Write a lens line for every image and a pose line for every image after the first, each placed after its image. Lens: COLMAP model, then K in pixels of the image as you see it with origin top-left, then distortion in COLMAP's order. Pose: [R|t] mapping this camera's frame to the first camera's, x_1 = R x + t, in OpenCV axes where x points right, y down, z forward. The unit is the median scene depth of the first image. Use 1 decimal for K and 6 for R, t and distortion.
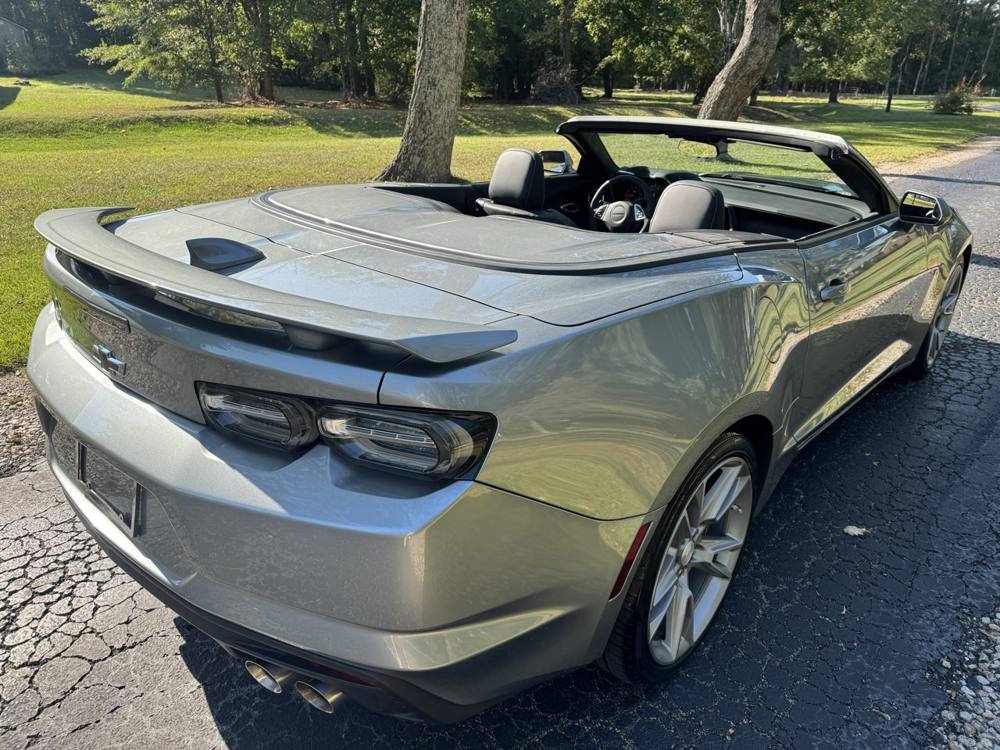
lens RADIAL K [[719.1, 0, 502.0], [0, 719.1, 370.3], [0, 0, 1]] dist [0.024835, -0.033422]
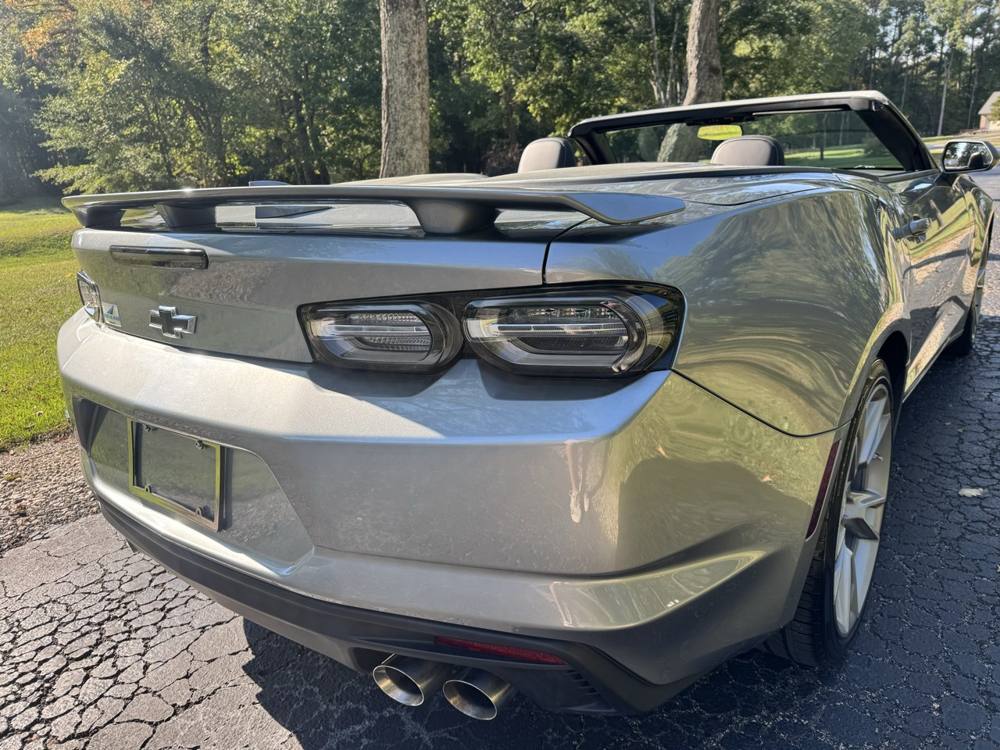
lens RADIAL K [[721.2, 0, 498.4], [0, 721.2, 372.9], [0, 0, 1]] dist [0.018749, -0.026847]
pose [[0.993245, -0.109822, 0.037458, -0.157531], [0.113198, 0.988029, -0.104806, 0.133397], [-0.025500, 0.108338, 0.993787, 0.123836]]
